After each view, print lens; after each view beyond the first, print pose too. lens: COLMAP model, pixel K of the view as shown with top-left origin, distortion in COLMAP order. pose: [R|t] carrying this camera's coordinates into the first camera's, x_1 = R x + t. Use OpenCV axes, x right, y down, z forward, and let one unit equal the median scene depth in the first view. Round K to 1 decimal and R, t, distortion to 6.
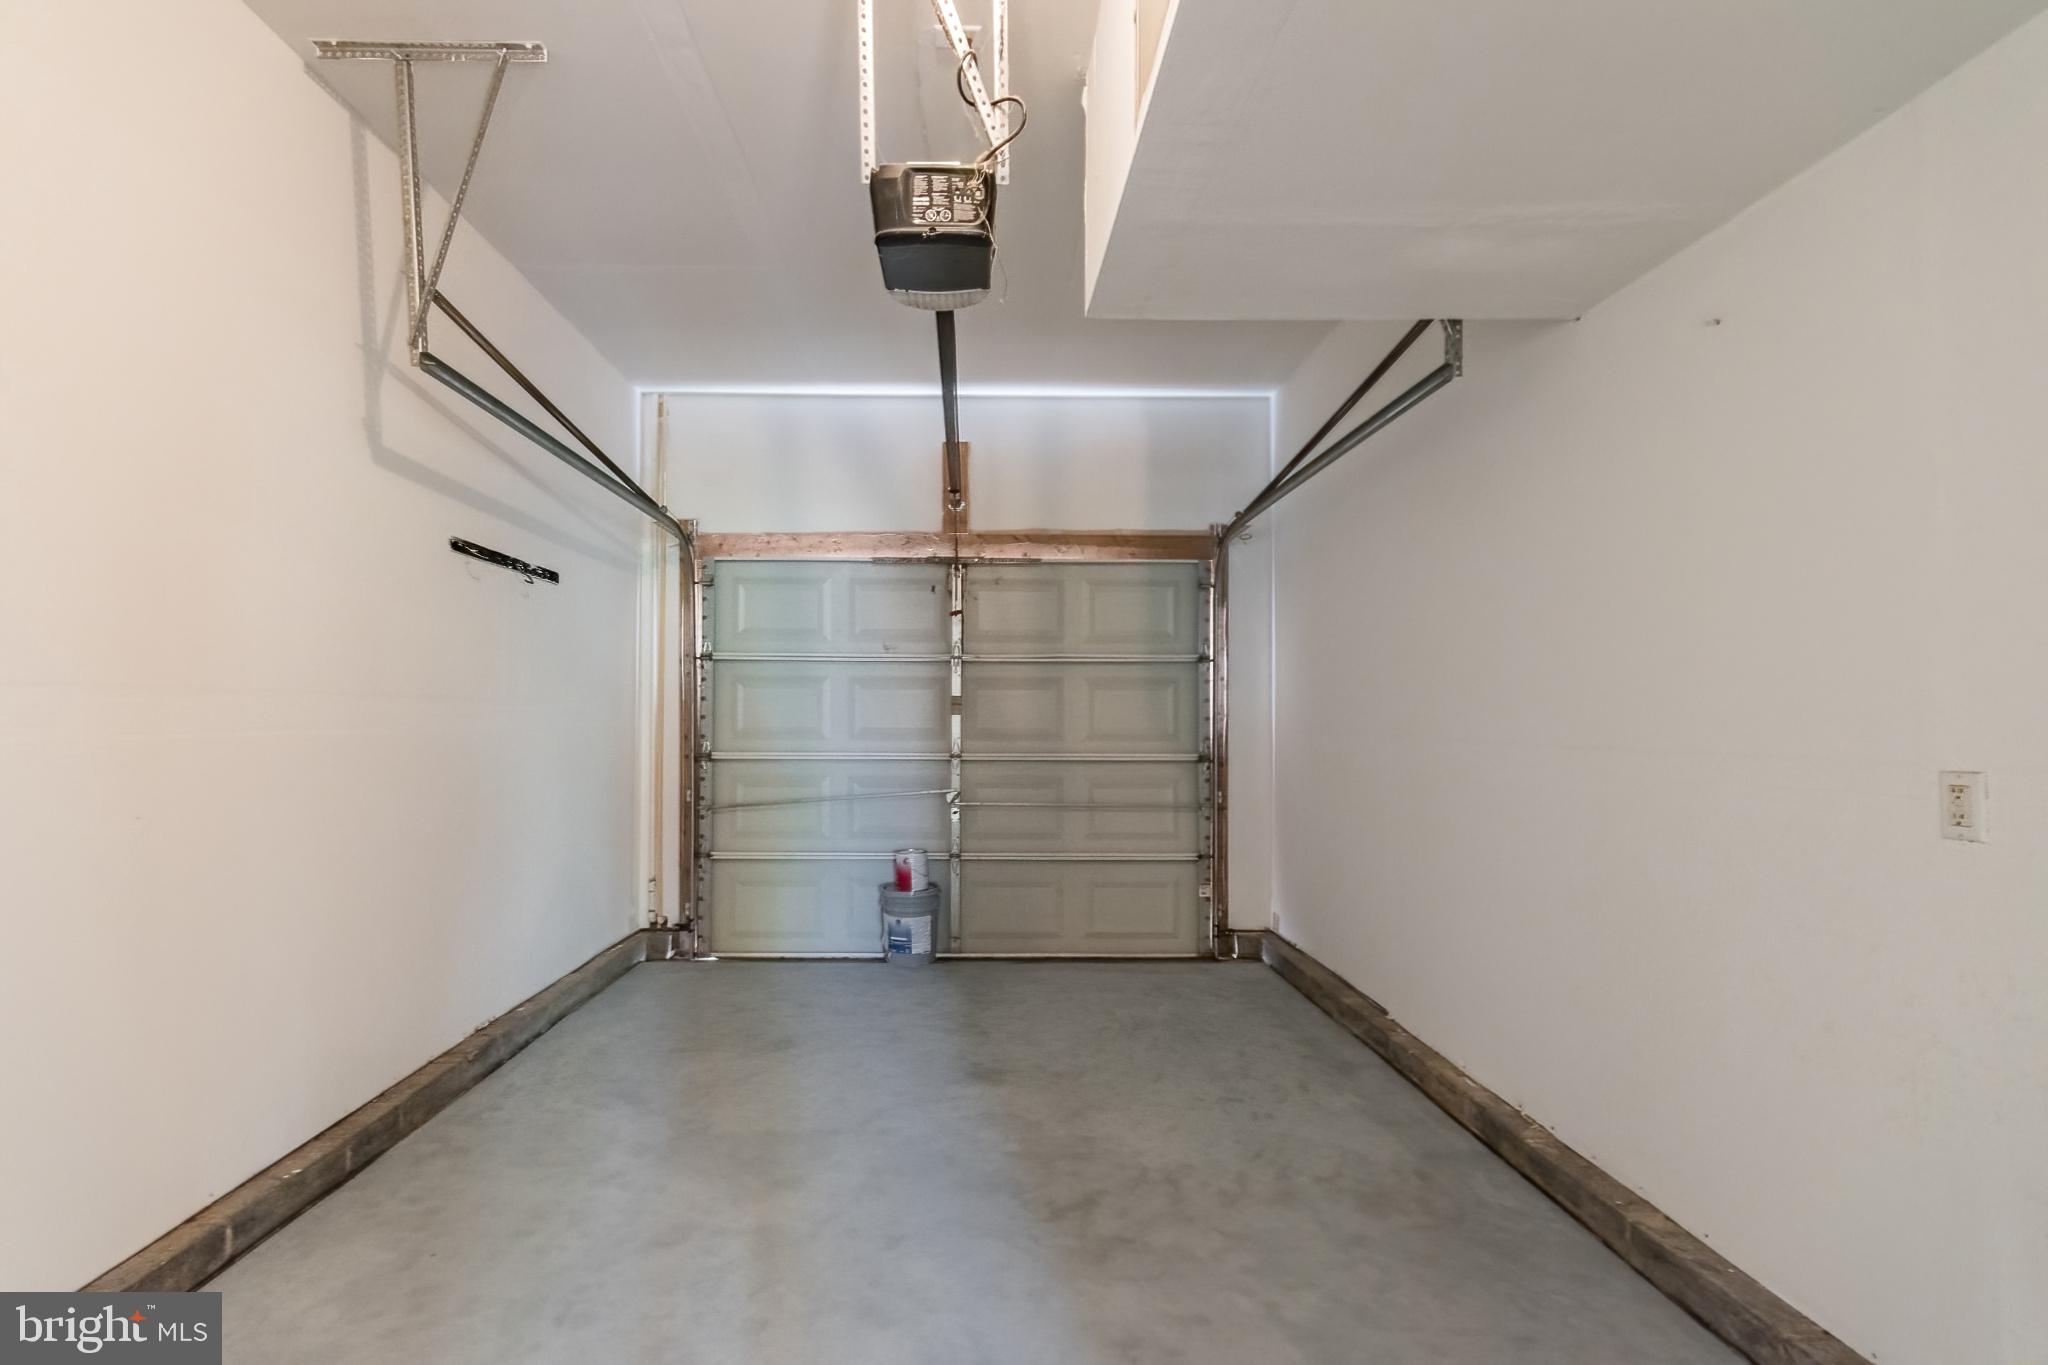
lens RADIAL K [[908.7, 0, 982.0], [0, 908.7, 693.1], [0, 0, 1]] dist [-0.002690, 0.000264]
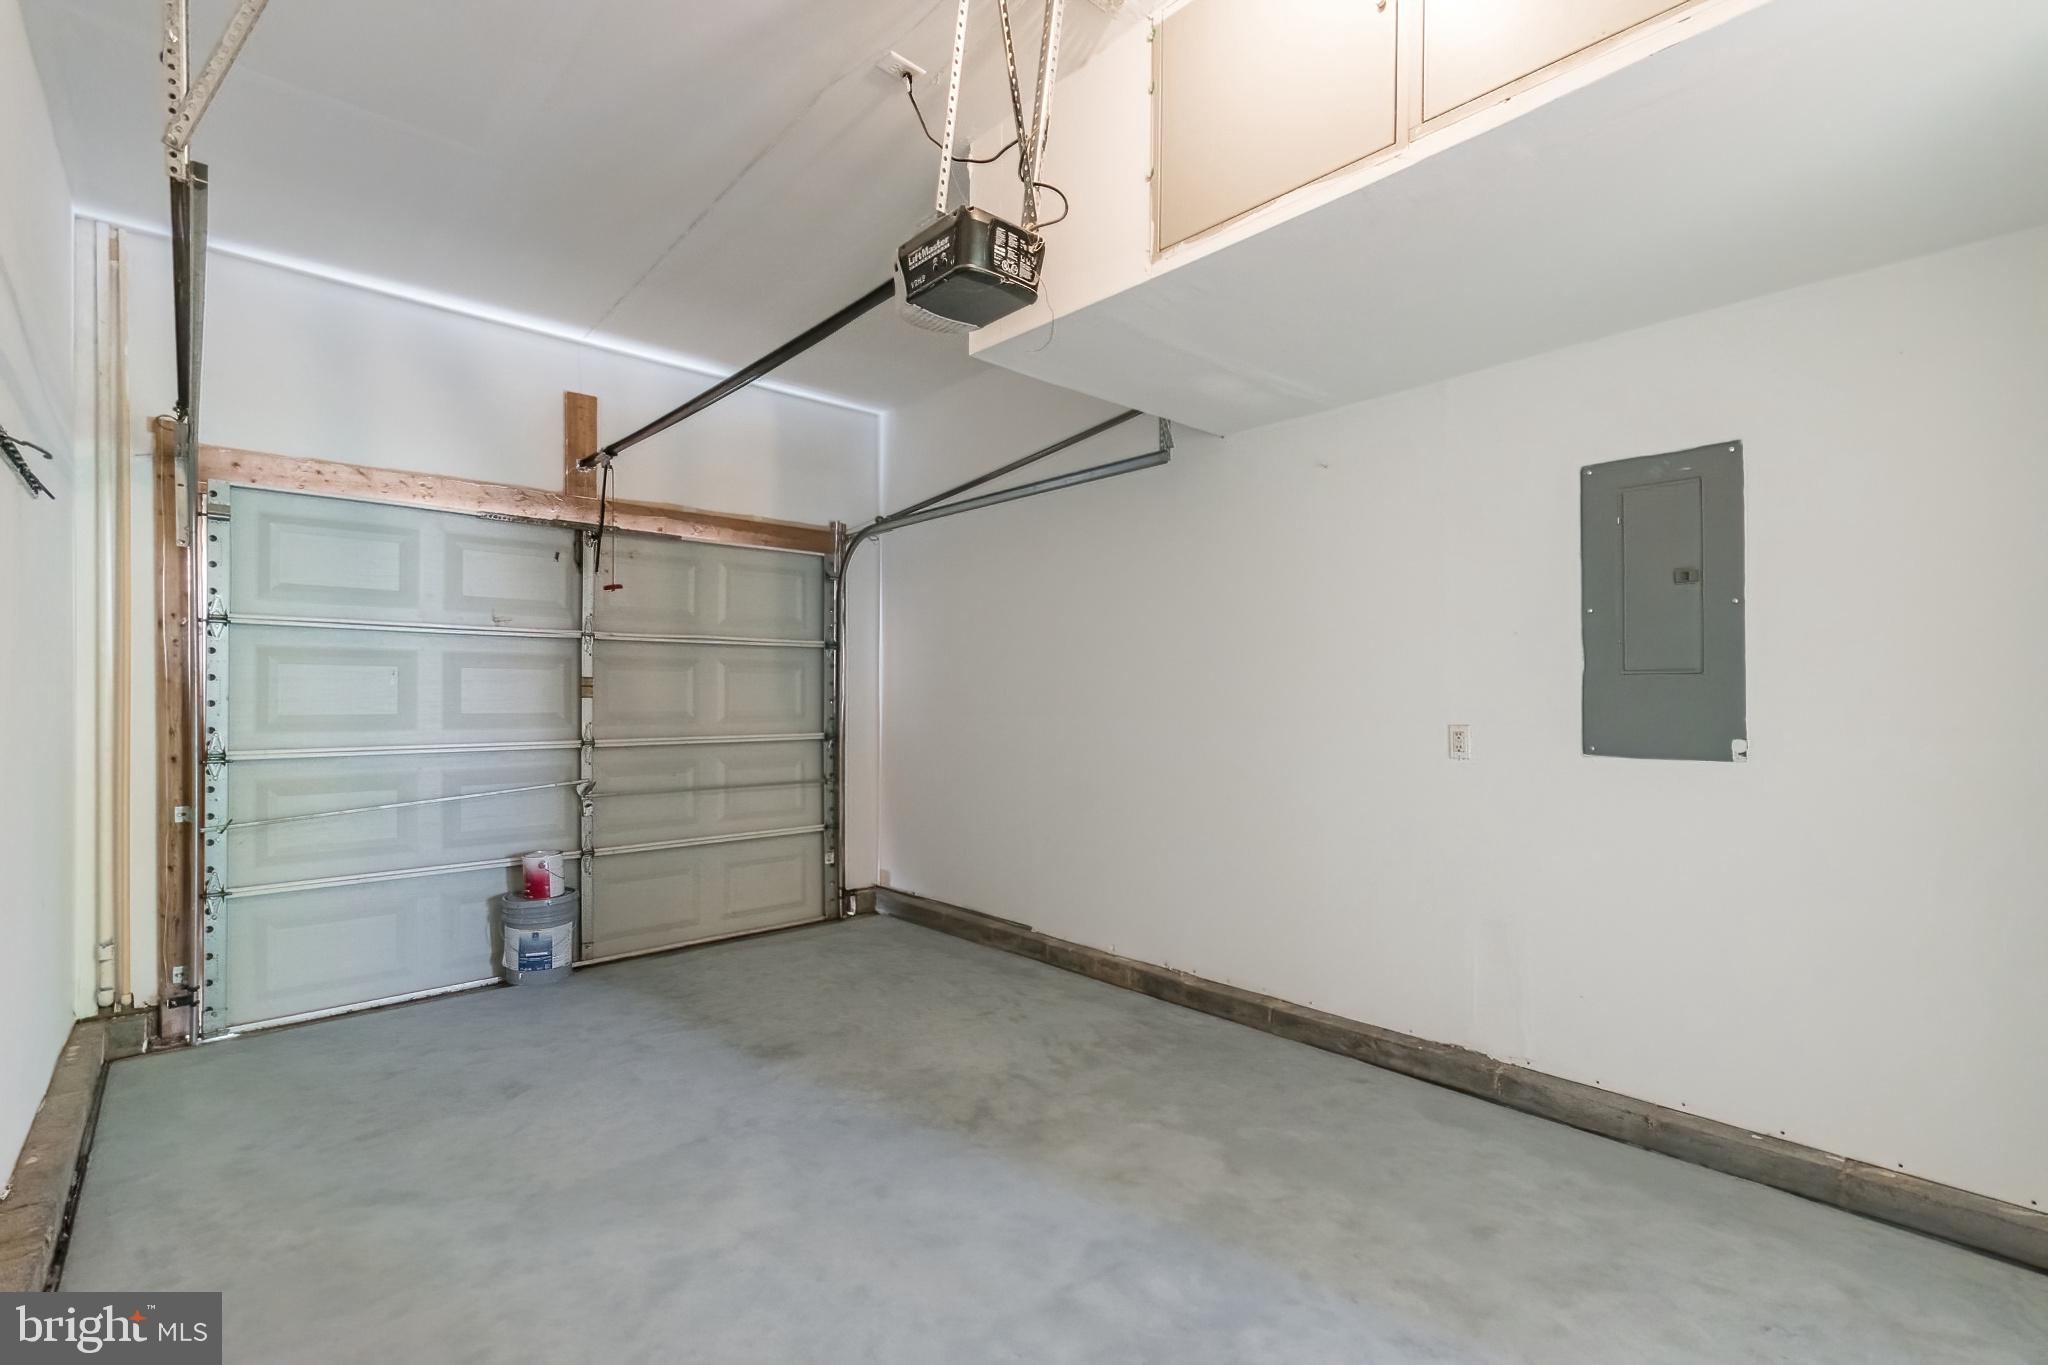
lens RADIAL K [[892.5, 0, 1017.9], [0, 892.5, 686.7], [0, 0, 1]] dist [0.000050, -0.000946]
pose [[0.745579, 0.003336, 0.666409, -0.301928], [-0.013198, 0.999865, 0.009760, -0.001629], [-0.666287, -0.016072, 0.745522, 0.052372]]
